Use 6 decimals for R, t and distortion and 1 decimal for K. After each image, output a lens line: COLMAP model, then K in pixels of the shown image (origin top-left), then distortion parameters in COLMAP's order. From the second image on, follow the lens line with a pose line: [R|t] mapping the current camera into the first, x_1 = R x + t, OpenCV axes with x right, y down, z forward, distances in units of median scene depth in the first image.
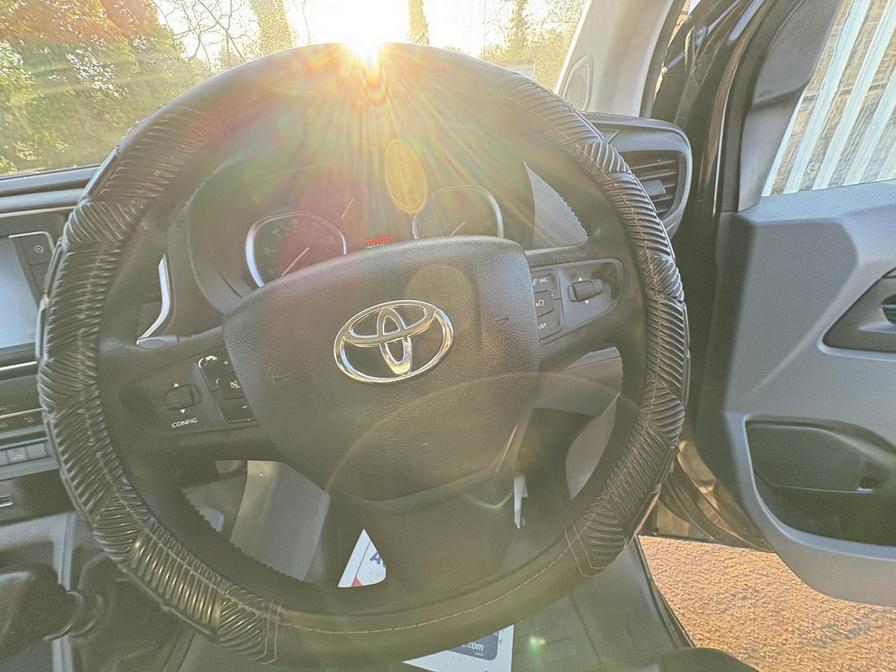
lens RADIAL K [[358.9, 0, 448.0], [0, 358.9, 336.0], [0, 0, 1]] dist [0.004226, 0.000278]
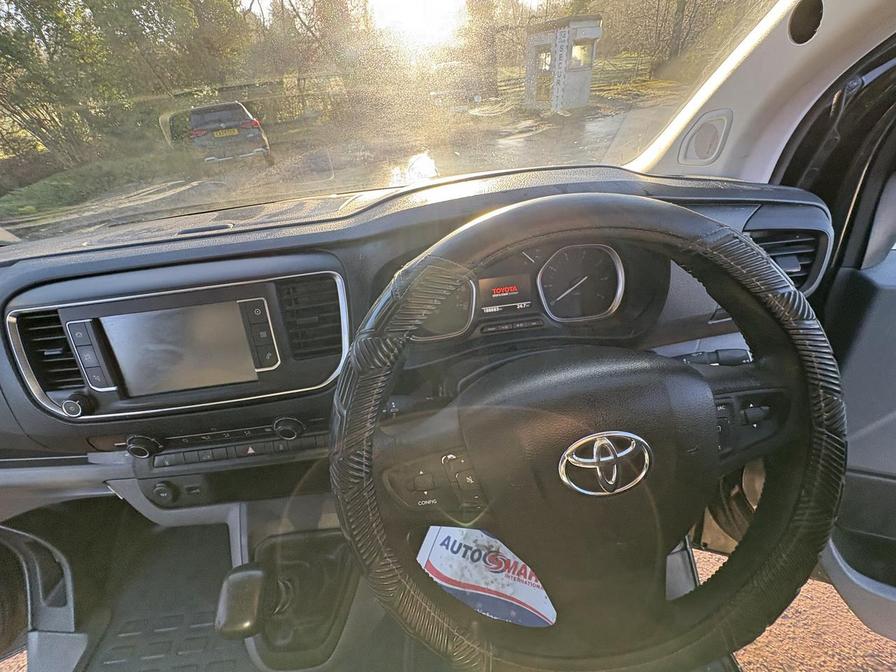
lens RADIAL K [[358.9, 0, 448.0], [0, 358.9, 336.0], [0, 0, 1]] dist [0.004226, 0.000278]
pose [[0.993597, 0.077381, -0.082328, -0.187075], [-0.070565, 0.994072, 0.082707, -0.147147], [0.088240, -0.076368, 0.993167, -0.074773]]
